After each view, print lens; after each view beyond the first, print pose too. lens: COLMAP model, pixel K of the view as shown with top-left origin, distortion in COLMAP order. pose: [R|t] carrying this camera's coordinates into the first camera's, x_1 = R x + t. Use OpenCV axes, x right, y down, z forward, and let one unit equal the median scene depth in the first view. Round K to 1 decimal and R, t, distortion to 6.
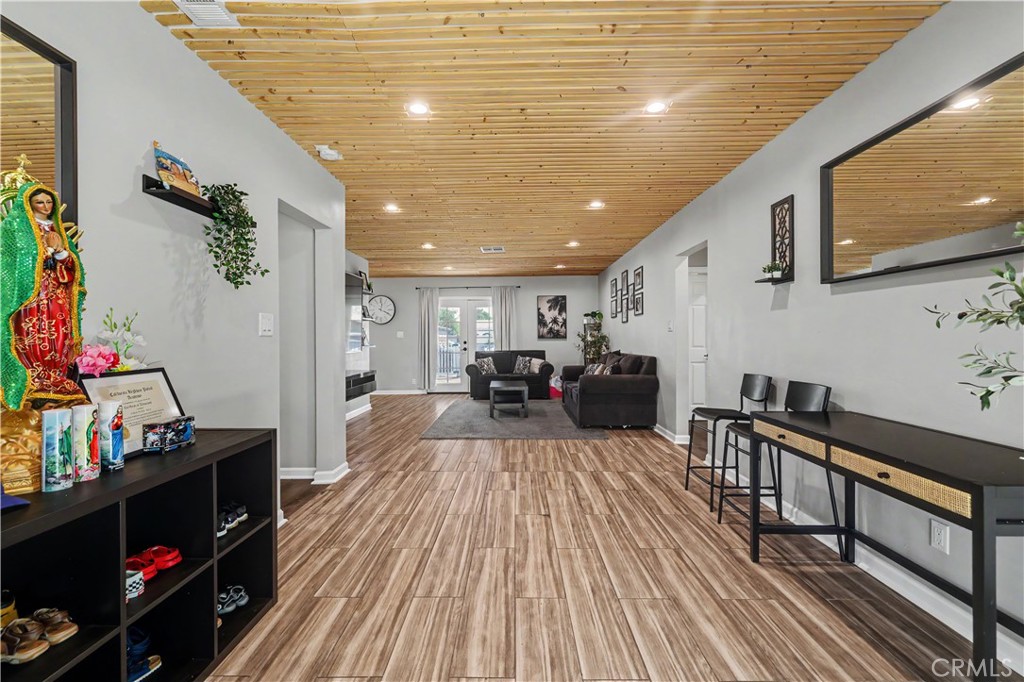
lens RADIAL K [[432.0, 0, 508.7], [0, 432.0, 339.1], [0, 0, 1]] dist [0.000480, -0.000197]
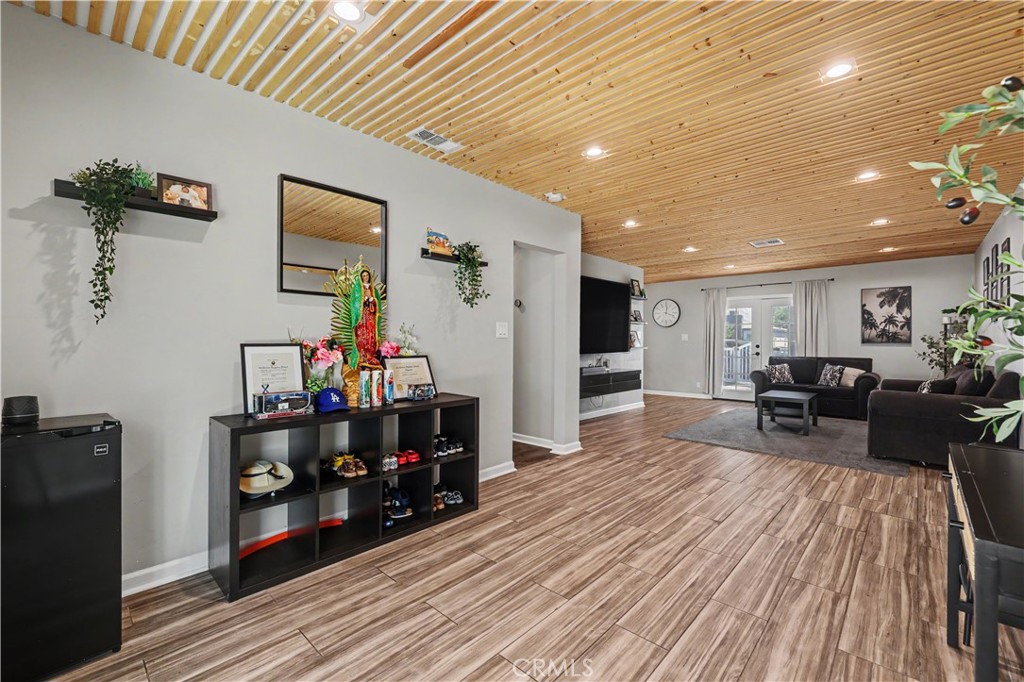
lens RADIAL K [[432.0, 0, 508.7], [0, 432.0, 339.1], [0, 0, 1]] dist [0.000480, -0.000197]
pose [[0.739419, 0.008474, -0.673192, 0.443632], [-0.011934, 0.999929, -0.000522, -0.002347], [0.673140, 0.008419, 0.739467, -0.058694]]
